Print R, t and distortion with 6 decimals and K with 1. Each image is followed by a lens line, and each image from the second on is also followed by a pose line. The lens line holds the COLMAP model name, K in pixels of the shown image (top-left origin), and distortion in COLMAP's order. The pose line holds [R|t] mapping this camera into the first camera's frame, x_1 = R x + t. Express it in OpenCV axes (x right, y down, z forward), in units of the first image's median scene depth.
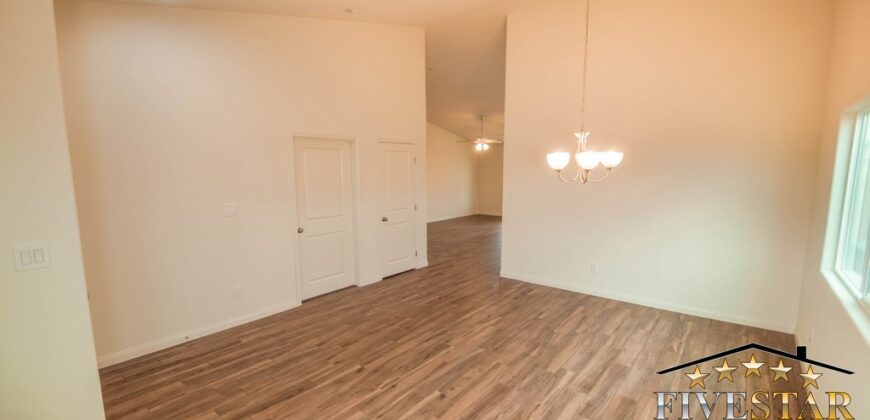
lens RADIAL K [[385.2, 0, 429.9], [0, 385.2, 218.5], [0, 0, 1]] dist [0.027461, -0.024520]
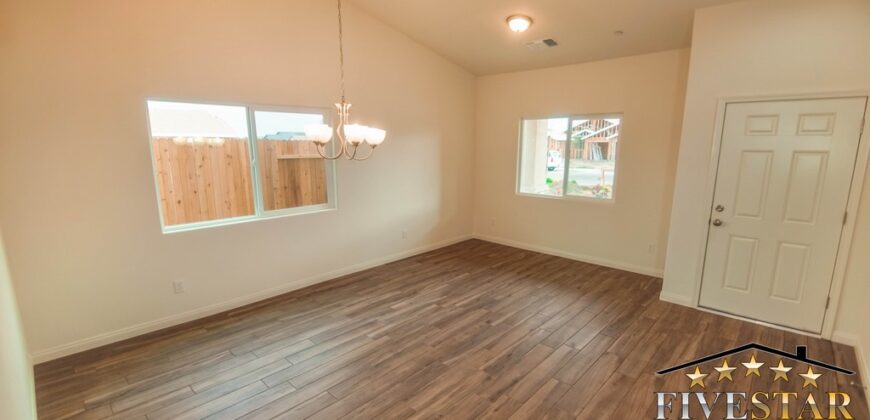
lens RADIAL K [[385.2, 0, 429.9], [0, 385.2, 218.5], [0, 0, 1]] dist [0.027461, -0.024520]
pose [[-0.997571, -0.004963, 0.069474, 0.121502], [0.017193, 0.949047, 0.314665, -0.239370], [-0.067495, 0.315095, -0.946657, 1.842507]]
